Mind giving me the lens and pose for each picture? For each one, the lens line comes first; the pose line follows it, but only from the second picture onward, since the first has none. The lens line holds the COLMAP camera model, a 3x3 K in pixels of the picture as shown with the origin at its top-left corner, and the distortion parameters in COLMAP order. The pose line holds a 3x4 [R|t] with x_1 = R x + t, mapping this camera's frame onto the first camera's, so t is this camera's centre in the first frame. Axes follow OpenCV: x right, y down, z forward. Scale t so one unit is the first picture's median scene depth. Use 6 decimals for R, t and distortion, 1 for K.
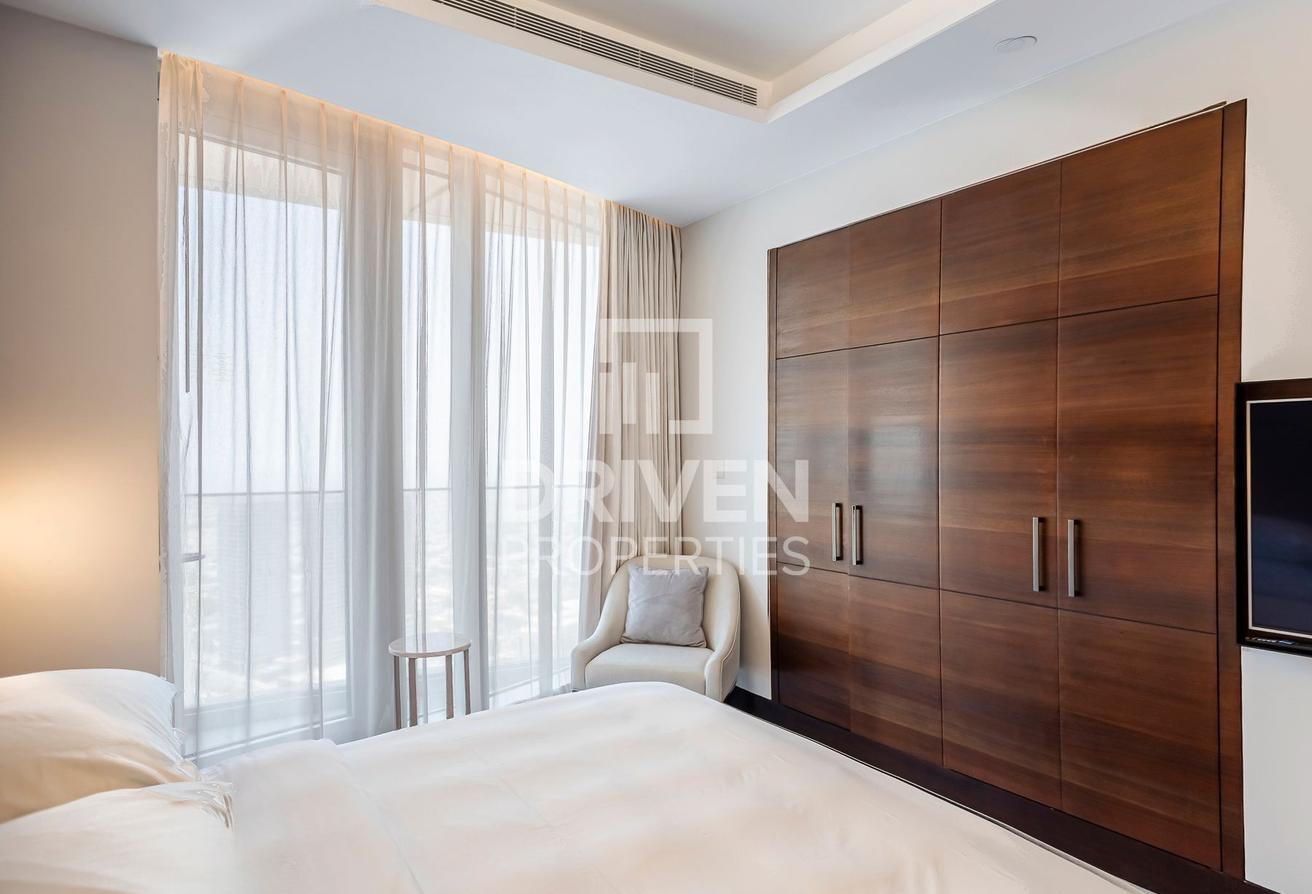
lens RADIAL K [[745.8, 0, 656.0], [0, 745.8, 447.0], [0, 0, 1]] dist [-0.001082, -0.000691]
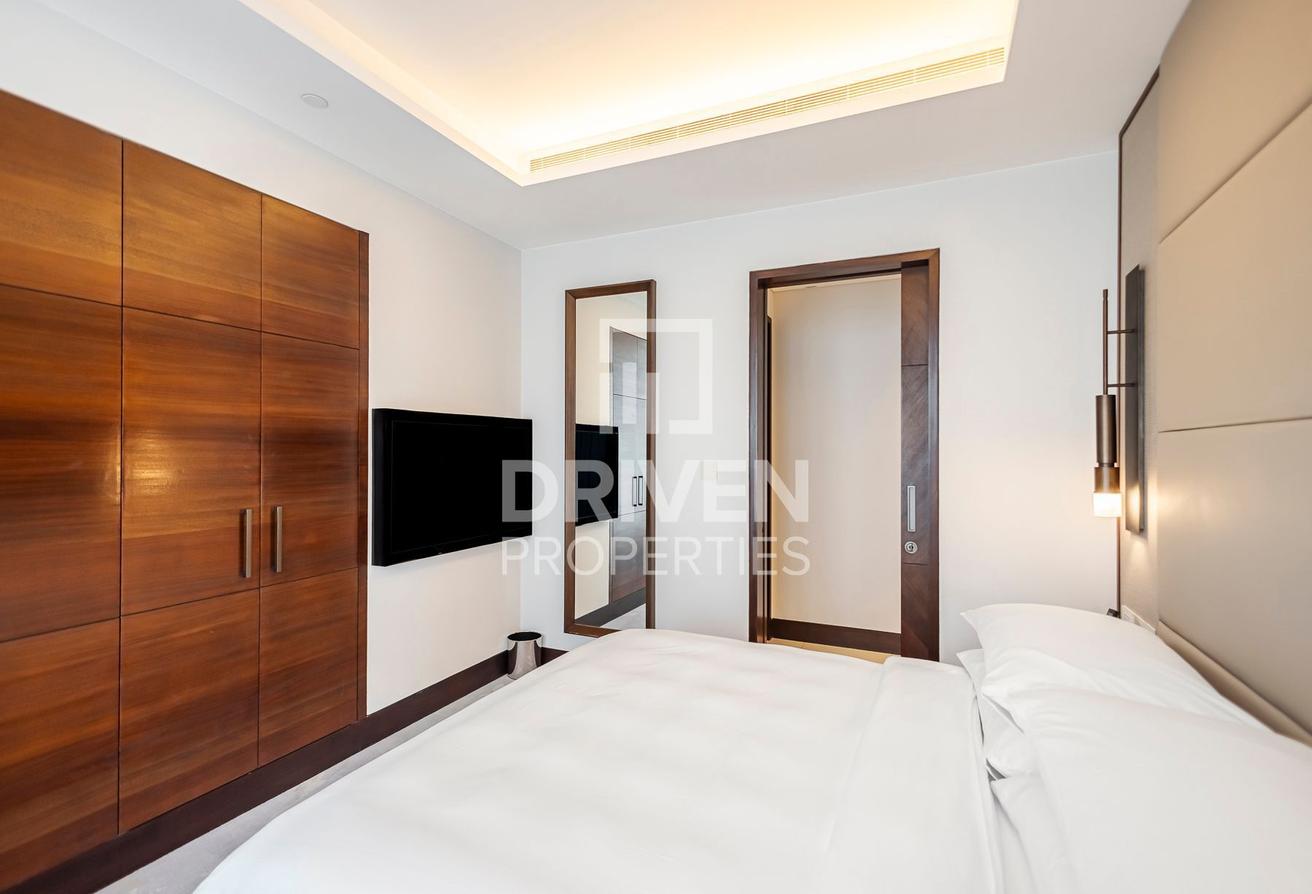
lens RADIAL K [[604.1, 0, 658.1], [0, 604.1, 441.8], [0, 0, 1]] dist [0.000398, 0.000025]
pose [[-0.515512, 0.025160, 0.856513, -0.562649], [0.003131, 0.999617, -0.027480, 0.022490], [-0.856877, -0.011485, -0.515393, 0.958383]]
